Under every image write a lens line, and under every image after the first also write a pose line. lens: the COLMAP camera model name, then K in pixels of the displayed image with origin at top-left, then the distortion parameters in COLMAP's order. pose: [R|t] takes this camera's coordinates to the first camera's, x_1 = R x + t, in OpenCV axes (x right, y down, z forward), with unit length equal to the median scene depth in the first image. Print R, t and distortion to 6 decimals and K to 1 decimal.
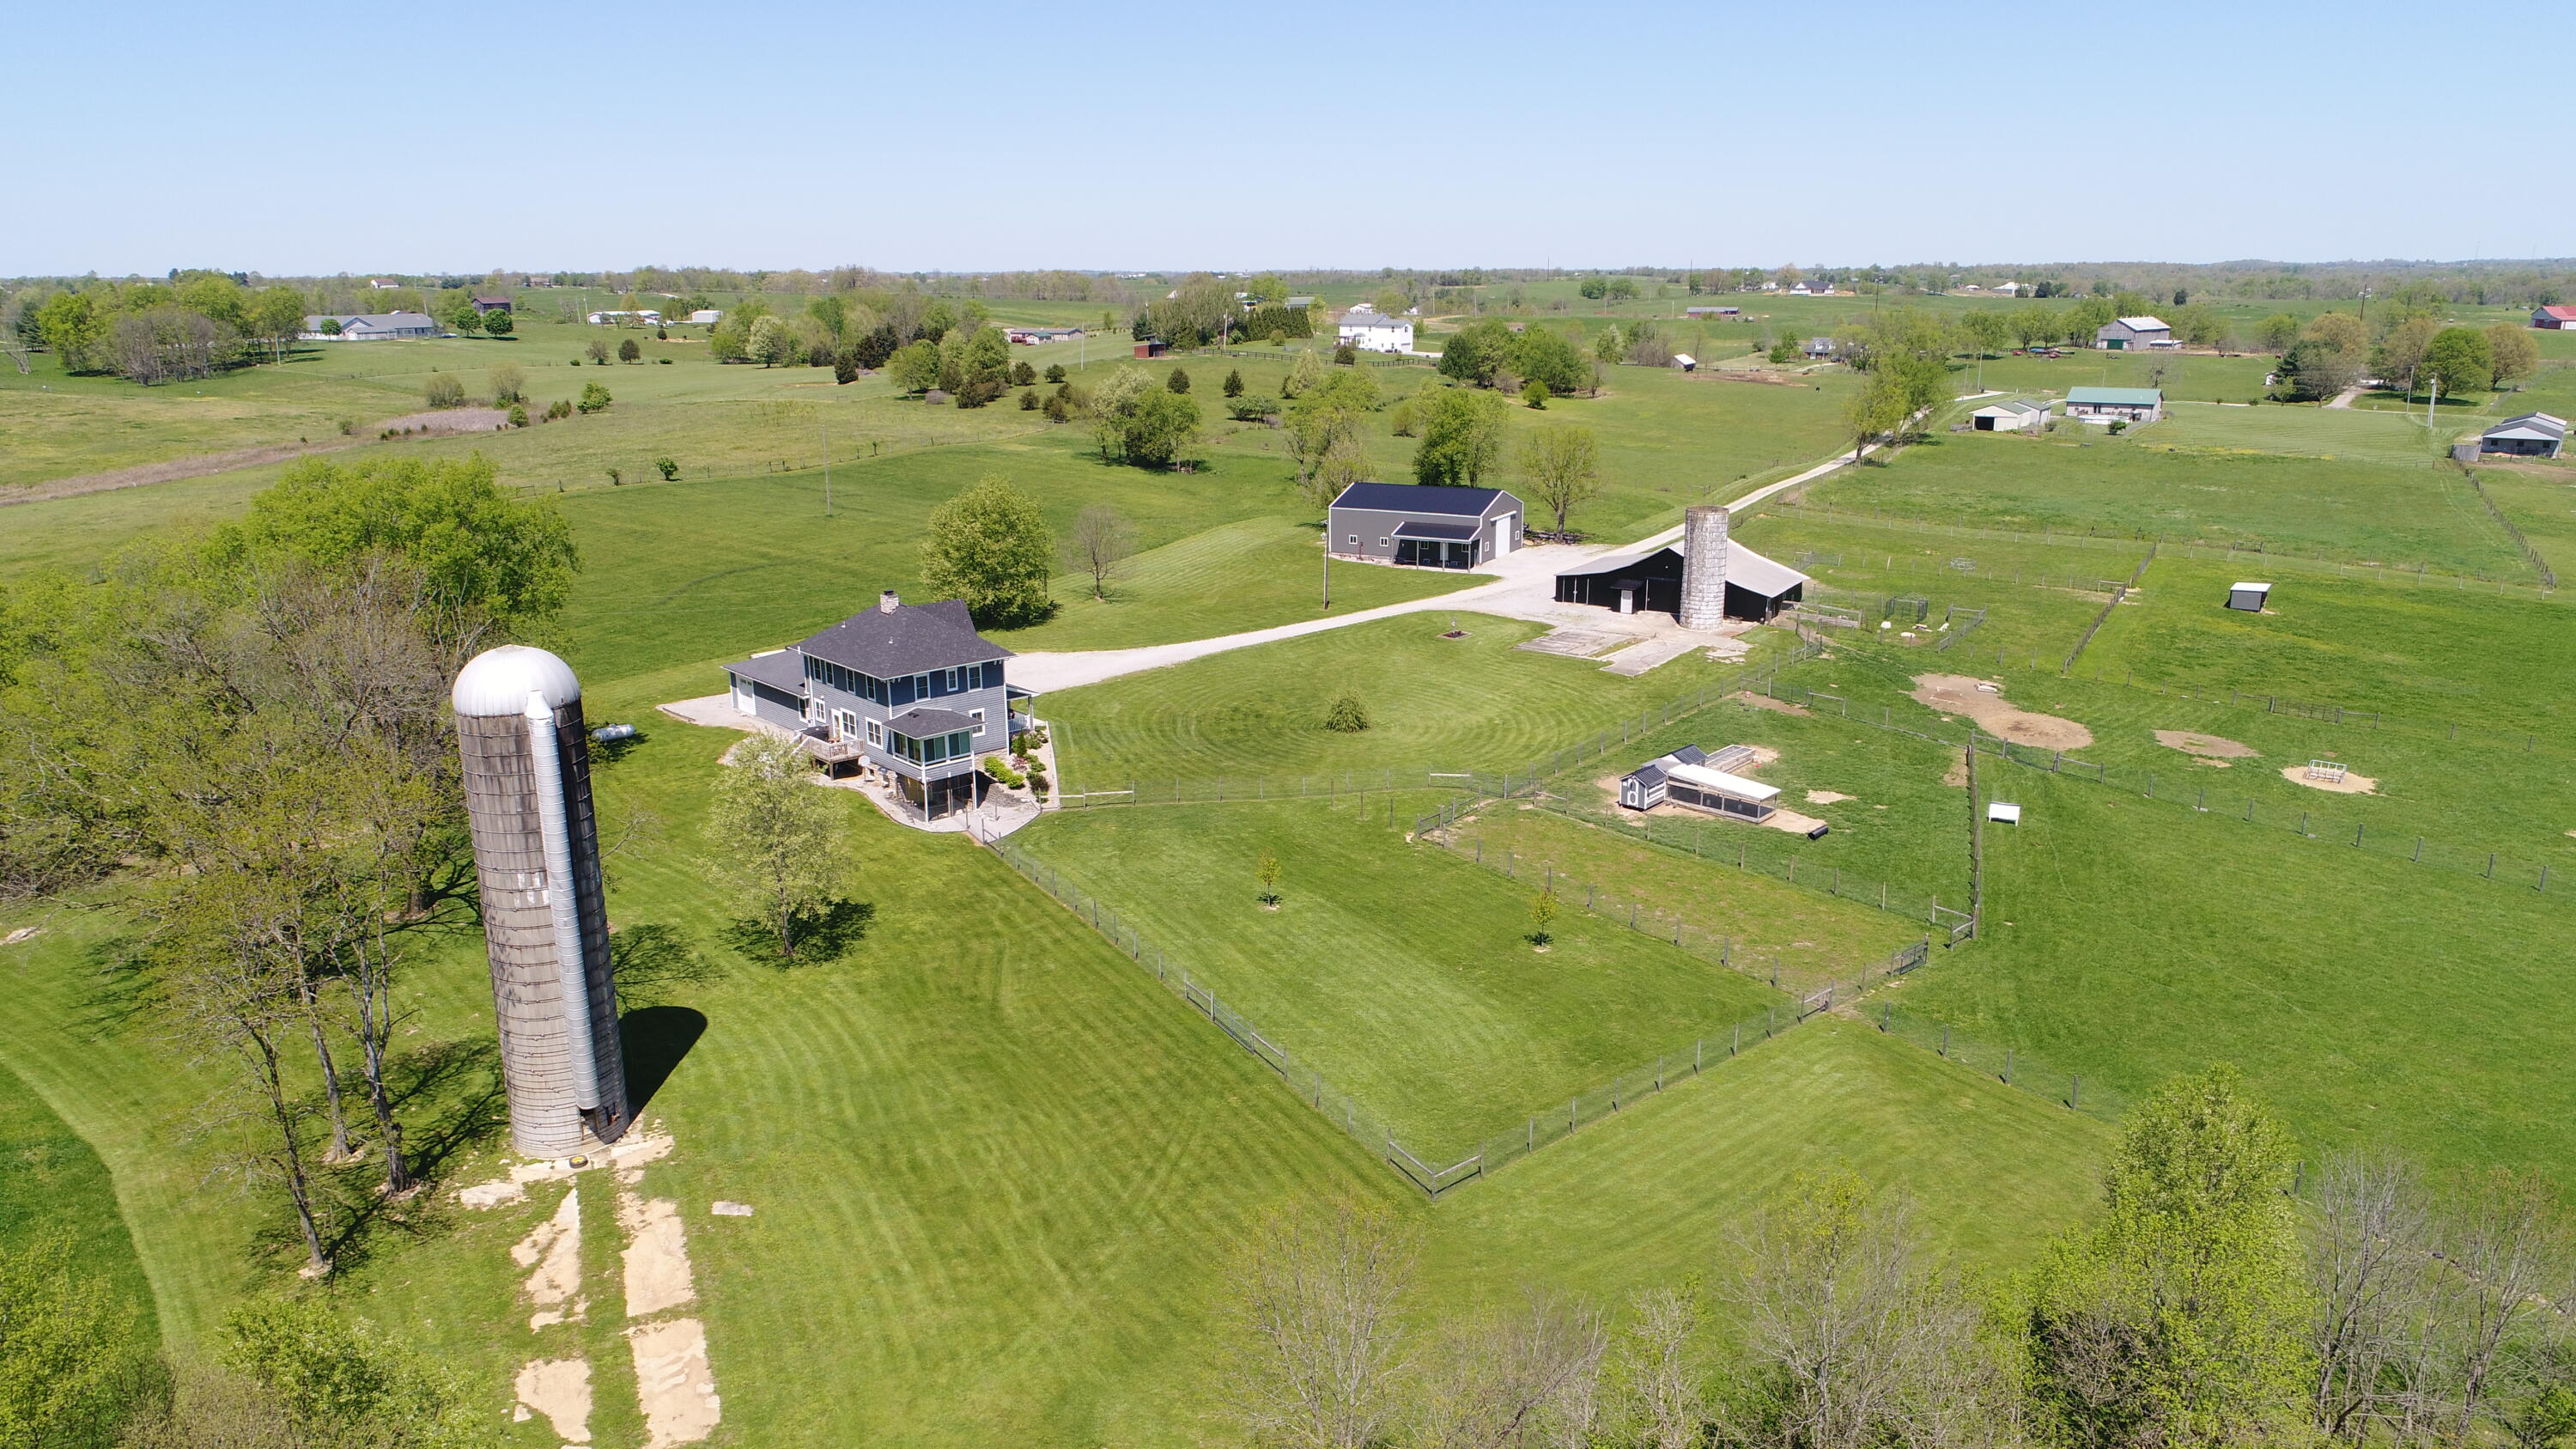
lens RADIAL K [[1713.2, 0, 1285.1], [0, 1713.2, 723.5], [0, 0, 1]] dist [-0.006403, 0.003011]
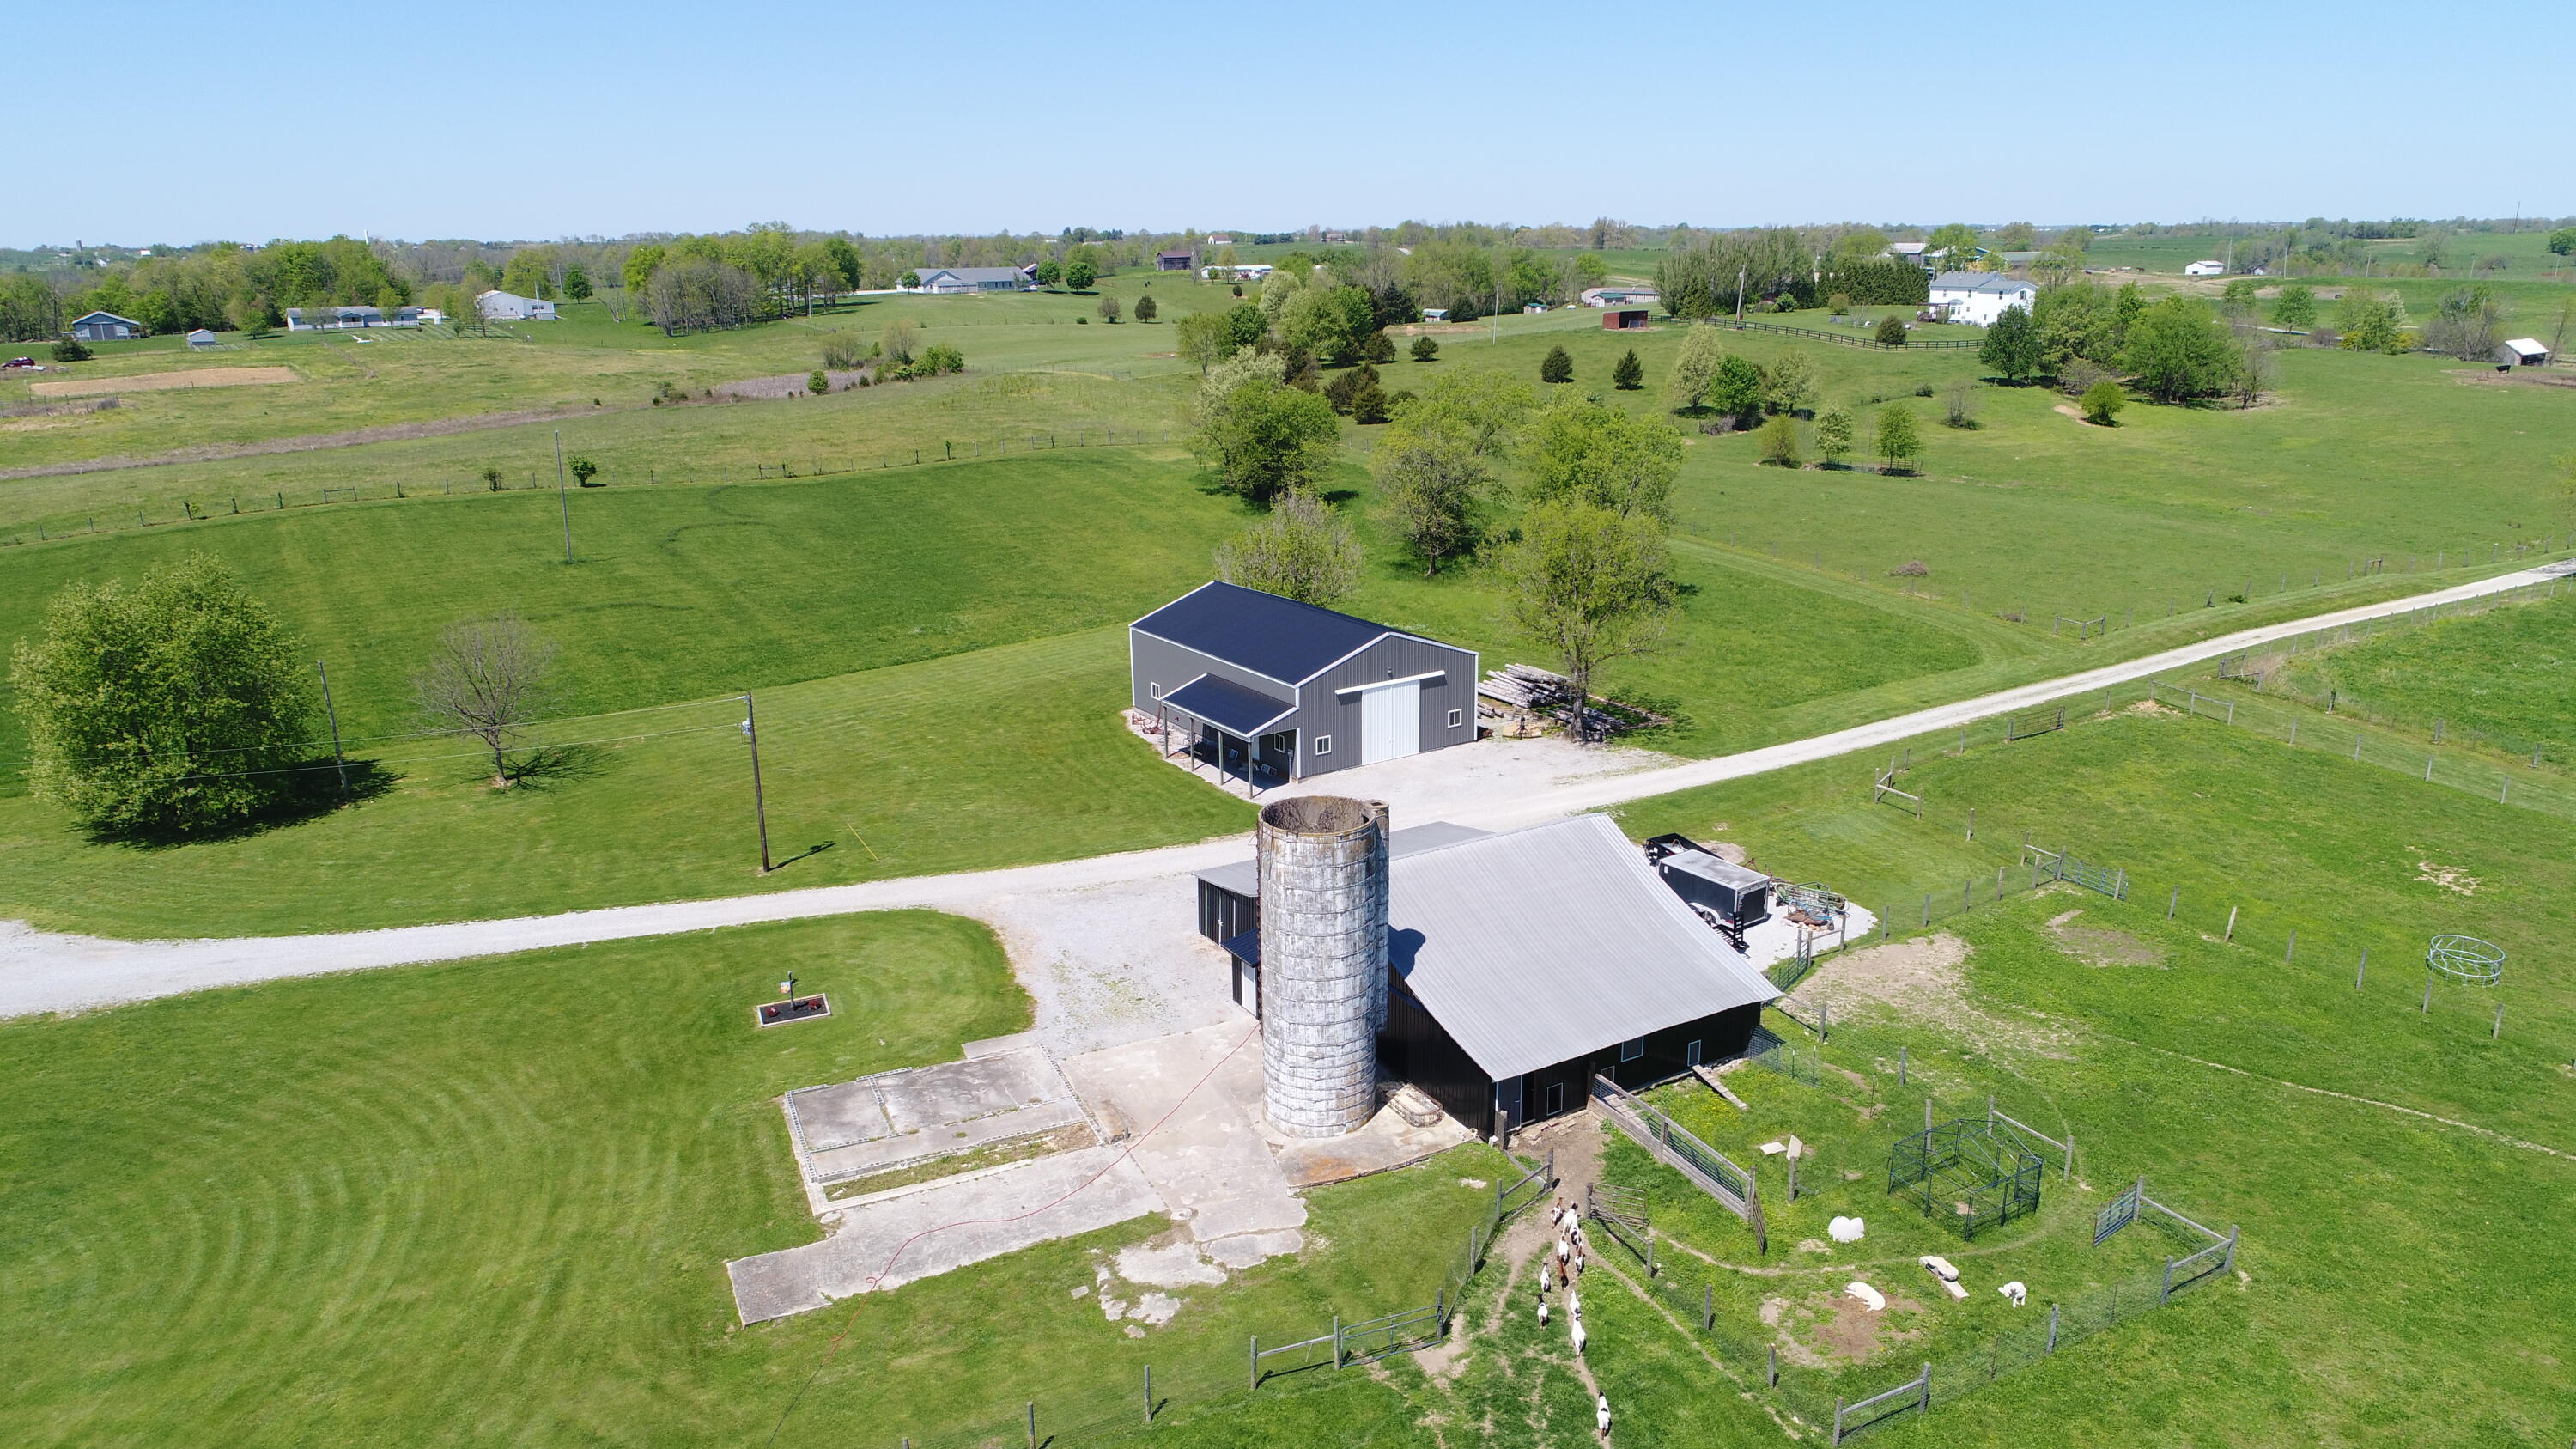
lens RADIAL K [[1713.2, 0, 1271.7], [0, 1713.2, 726.2], [0, 0, 1]] dist [-0.006403, 0.003011]
pose [[0.885540, 0.123739, -0.447781, 0.133850], [-0.112471, 0.992305, 0.051787, -0.054284], [0.450743, 0.004503, 0.892642, 0.225635]]
